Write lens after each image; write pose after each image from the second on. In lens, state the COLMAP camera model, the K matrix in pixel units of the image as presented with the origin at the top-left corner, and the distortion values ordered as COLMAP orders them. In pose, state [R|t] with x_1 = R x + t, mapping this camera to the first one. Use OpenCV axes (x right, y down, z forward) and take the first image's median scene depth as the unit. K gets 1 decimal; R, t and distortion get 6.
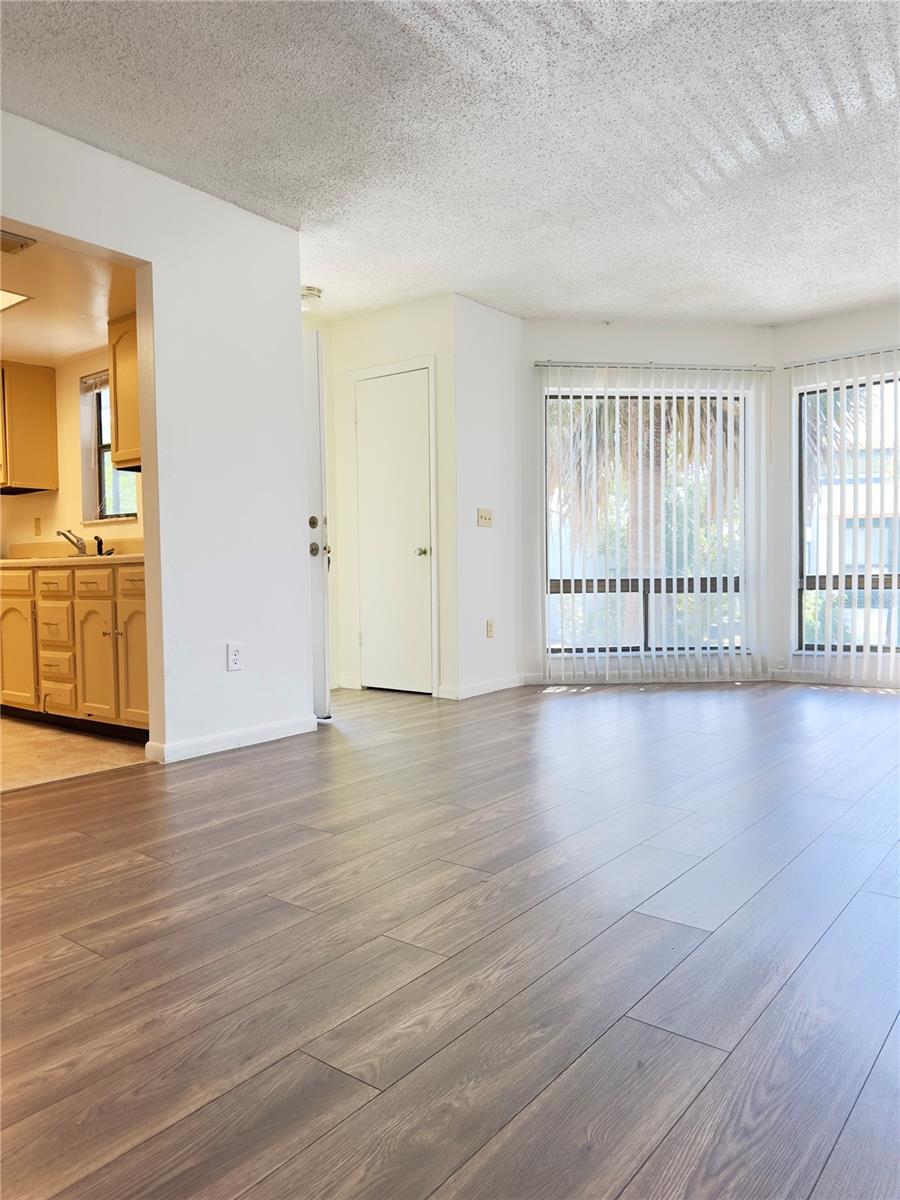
lens RADIAL K [[849.5, 0, 443.1], [0, 849.5, 591.2], [0, 0, 1]] dist [0.039564, -0.070855]
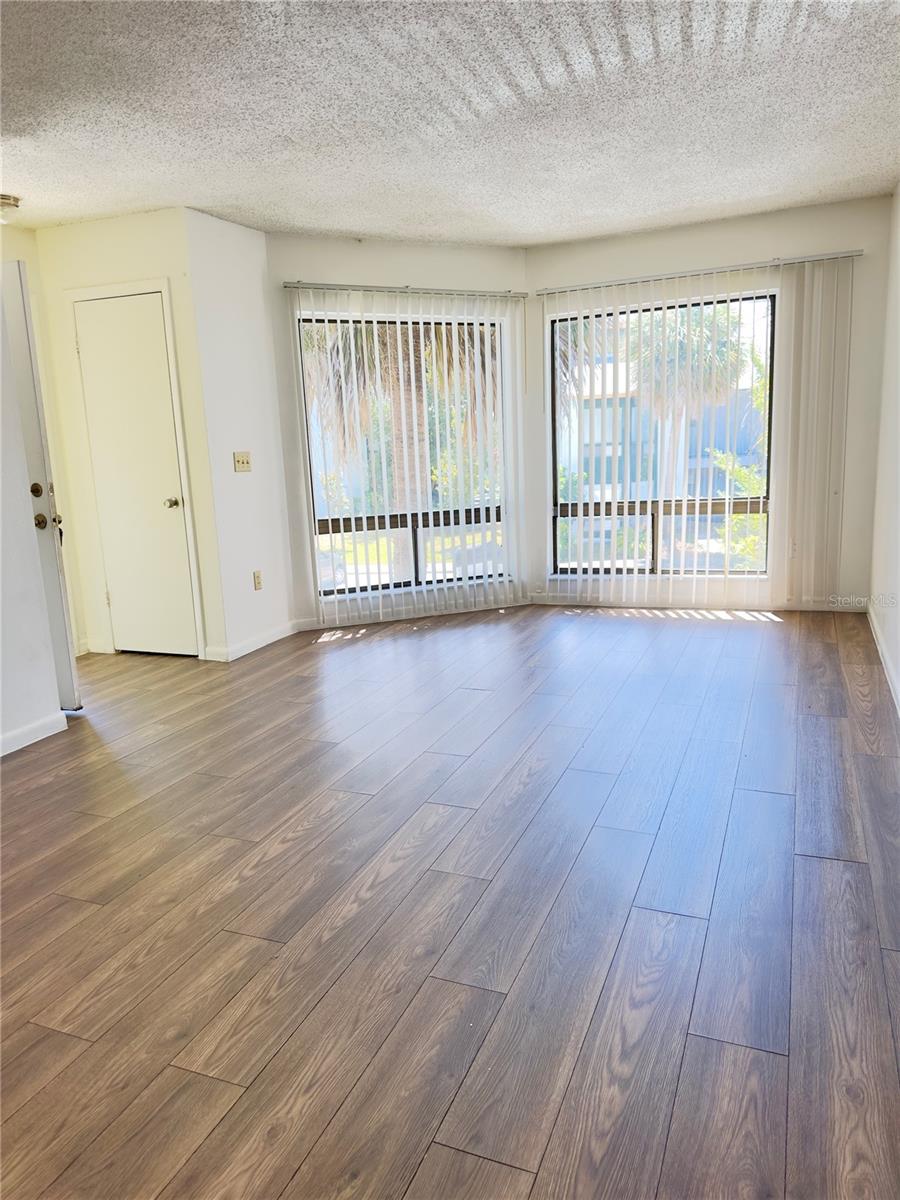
lens RADIAL K [[849.5, 0, 458.7], [0, 849.5, 602.2], [0, 0, 1]] dist [0.039564, -0.070855]
pose [[0.956458, -0.079935, 0.280710, 0.003896], [0.036085, 0.986773, 0.158039, -0.097182], [-0.289630, -0.141029, 0.946692, 0.046471]]
